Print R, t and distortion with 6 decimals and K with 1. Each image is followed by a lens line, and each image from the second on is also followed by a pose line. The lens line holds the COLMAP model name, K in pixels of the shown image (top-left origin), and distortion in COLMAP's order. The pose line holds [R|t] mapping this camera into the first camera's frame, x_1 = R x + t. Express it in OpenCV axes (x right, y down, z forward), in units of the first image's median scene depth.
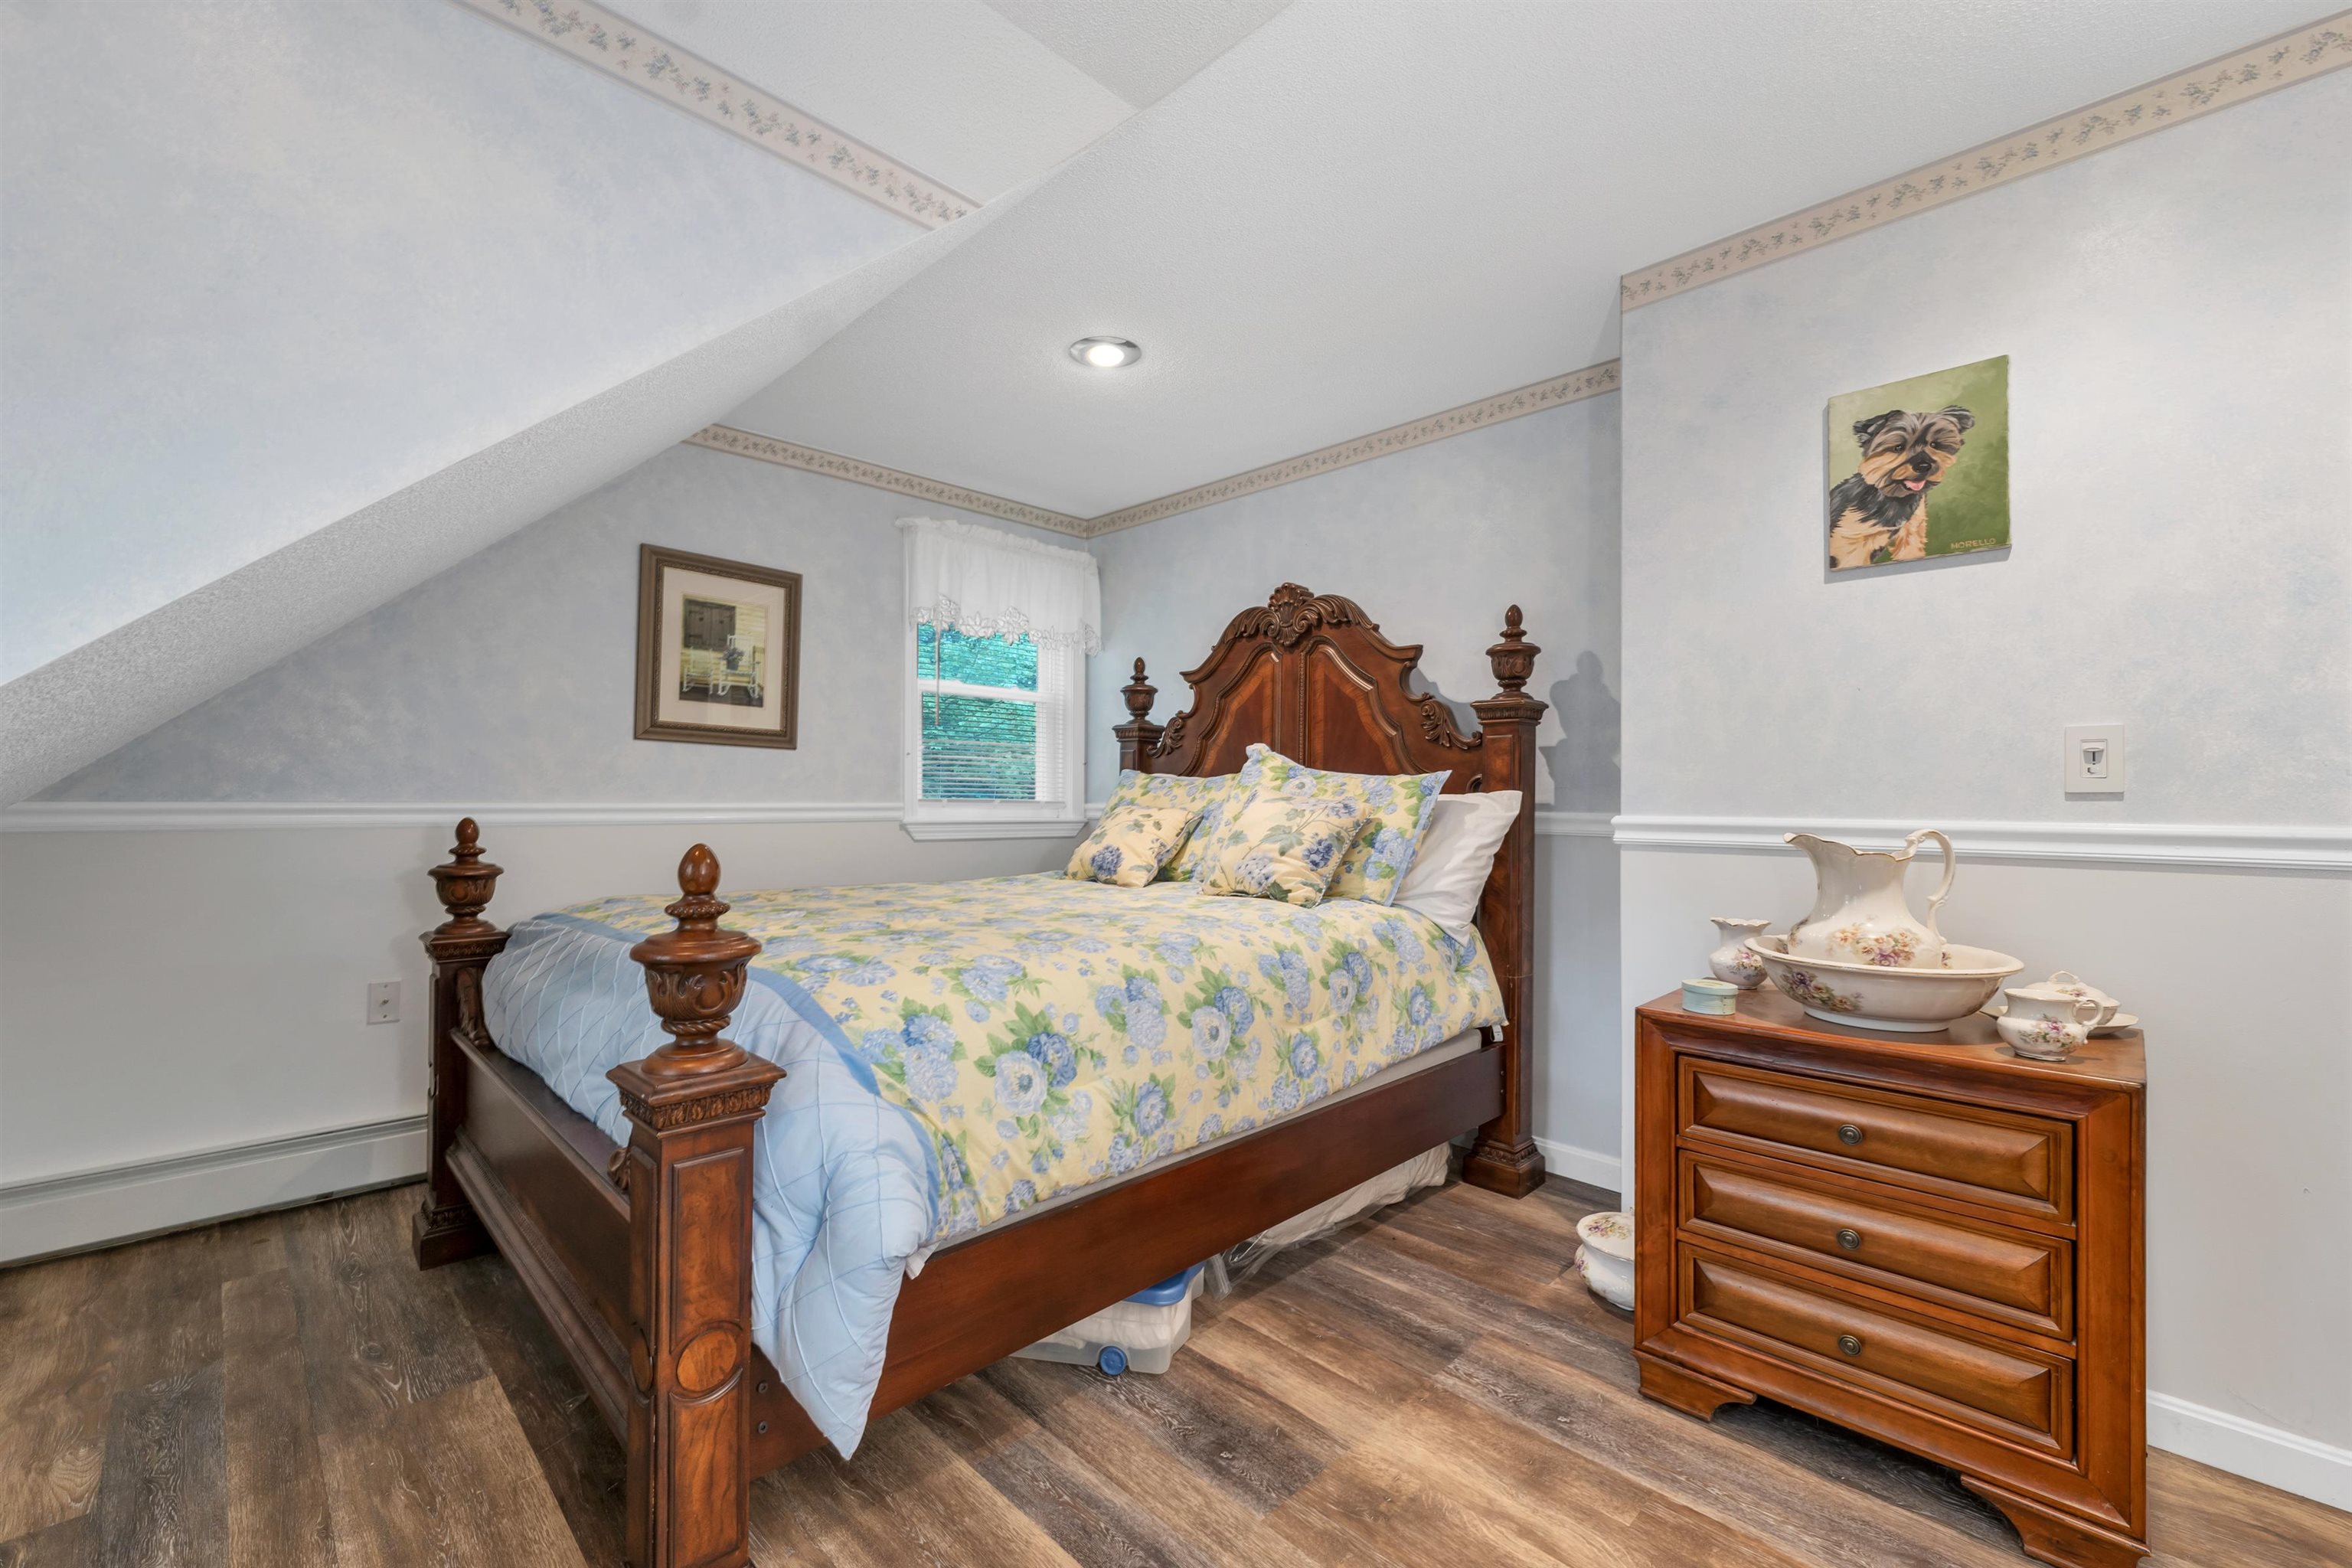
lens RADIAL K [[968.6, 0, 1131.6], [0, 968.6, 775.6], [0, 0, 1]] dist [-0.000678, -0.000046]
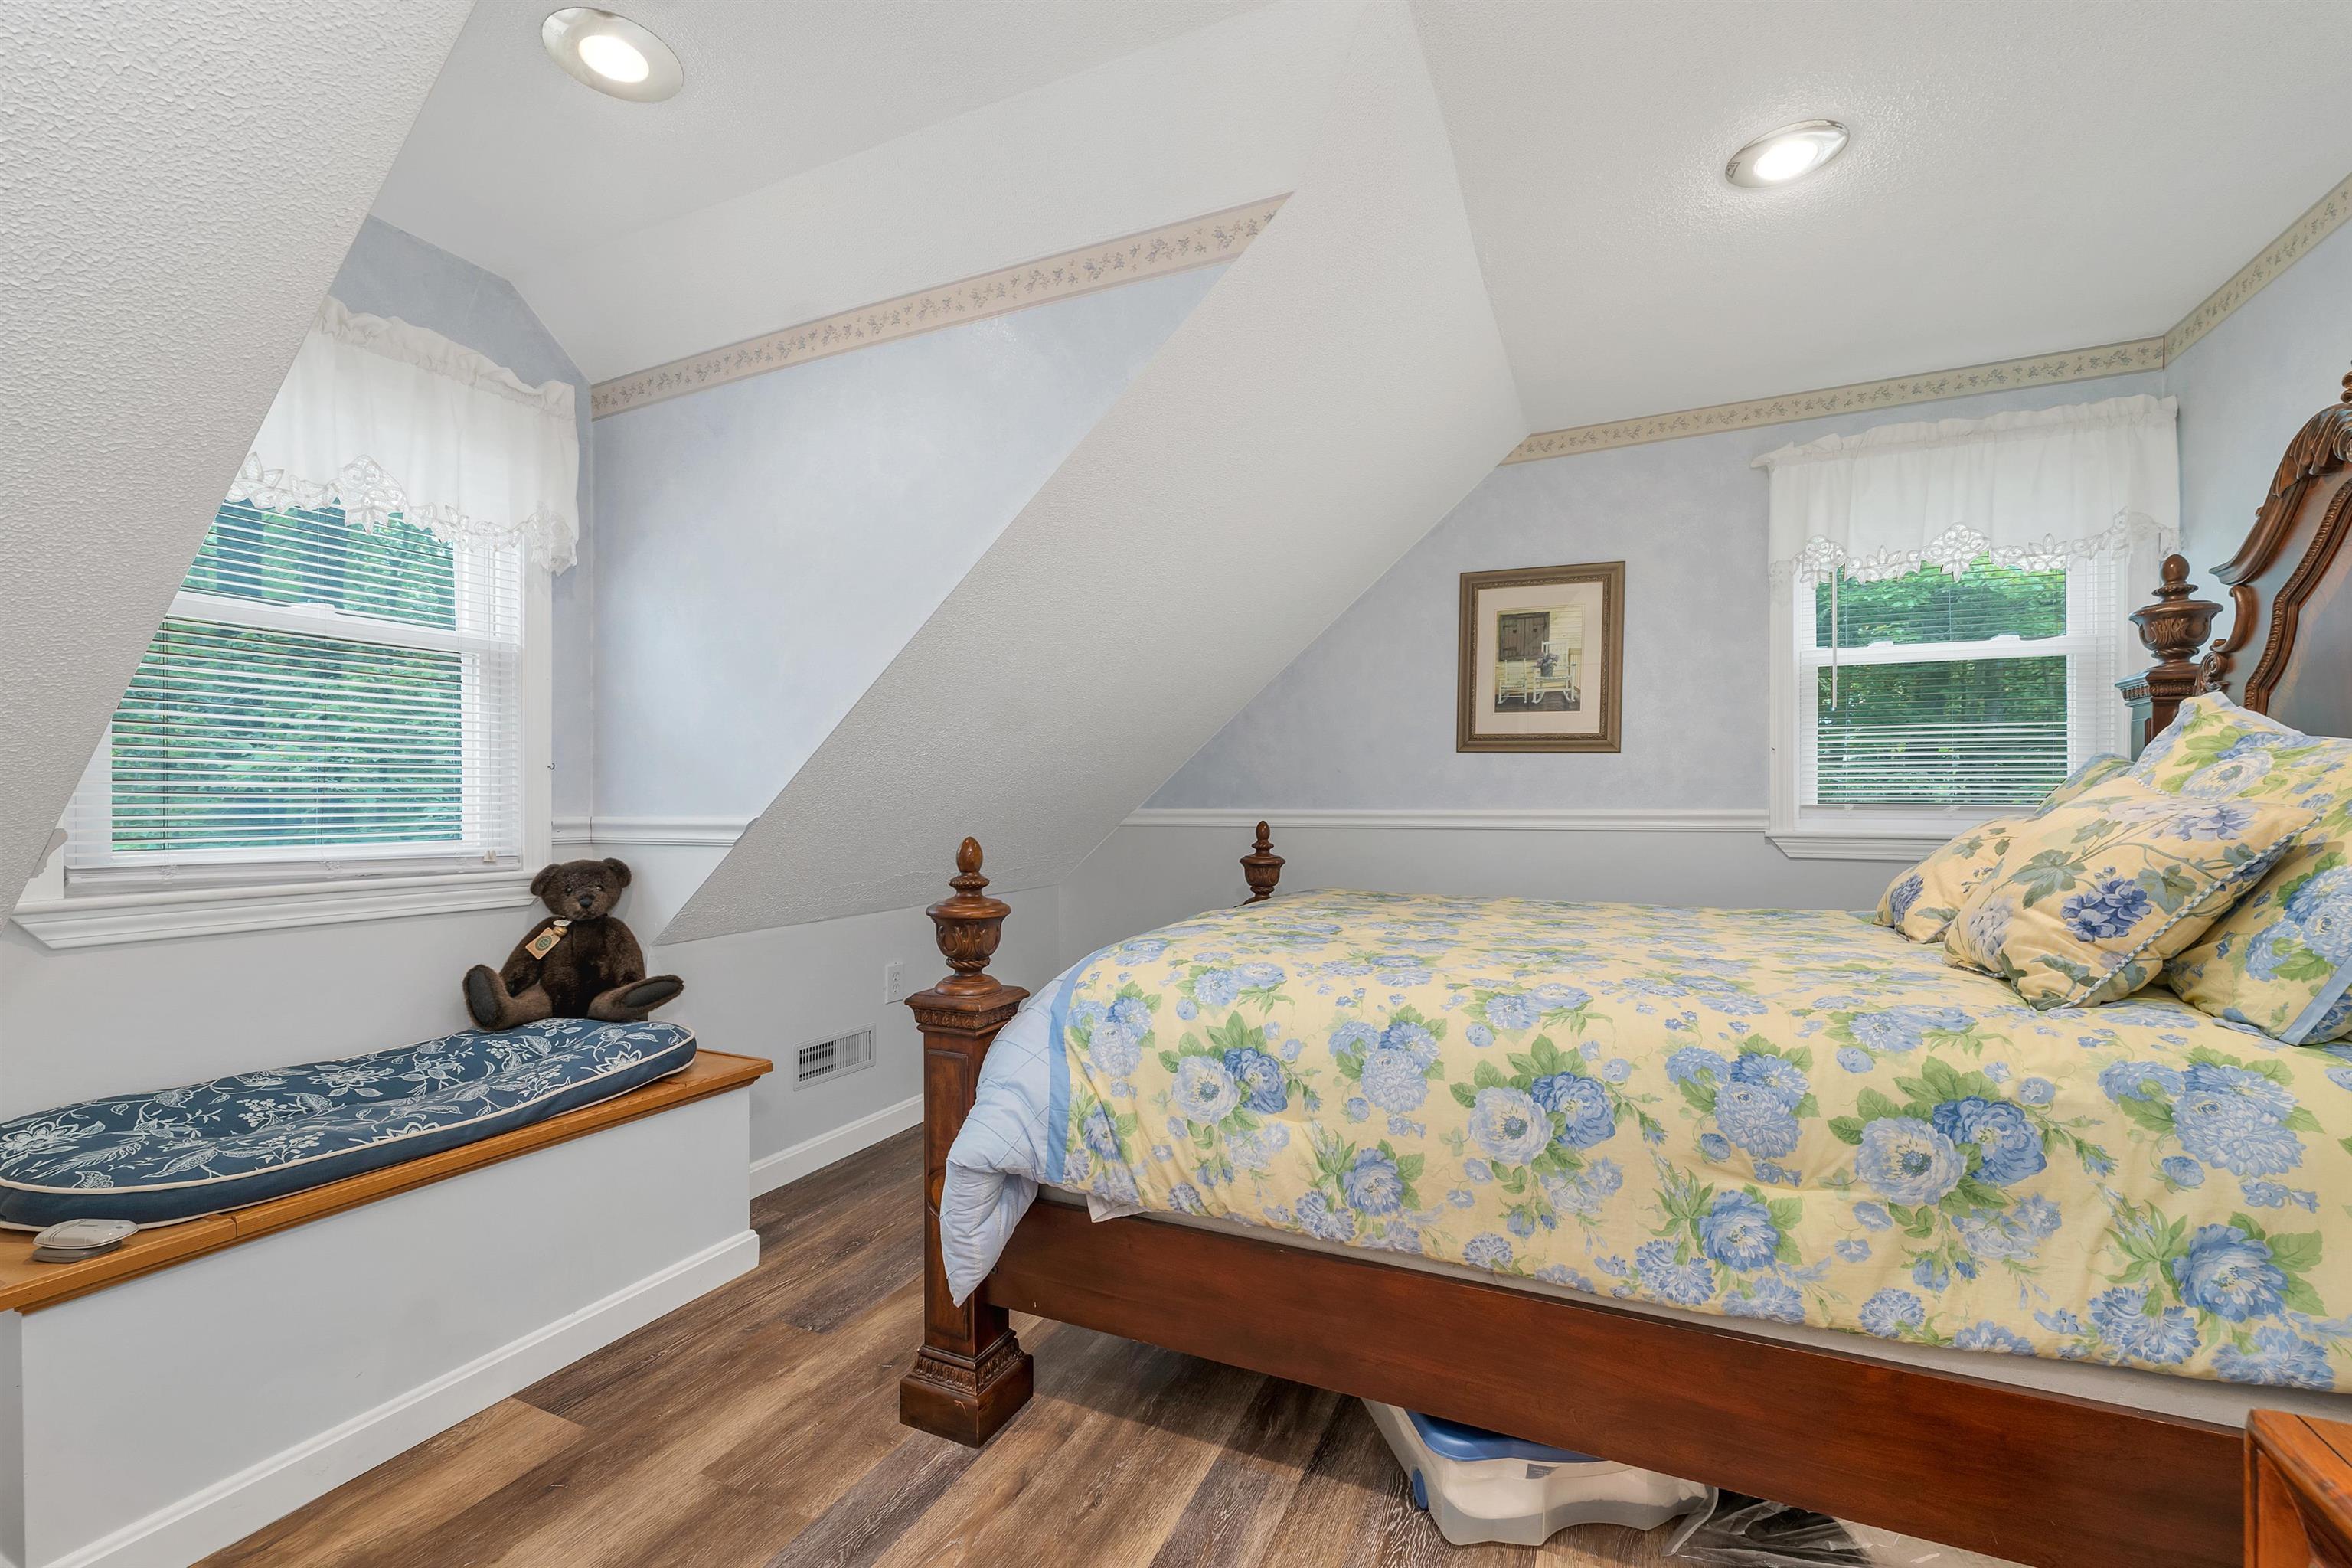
lens RADIAL K [[964.0, 0, 1169.6], [0, 964.0, 789.3], [0, 0, 1]] dist [0.000882, 0.000001]
pose [[0.372079, -0.021259, -0.927957, 0.487979], [0.025203, 0.999600, -0.012795, 0.012832], [0.927859, -0.018627, 0.372466, 0.369750]]
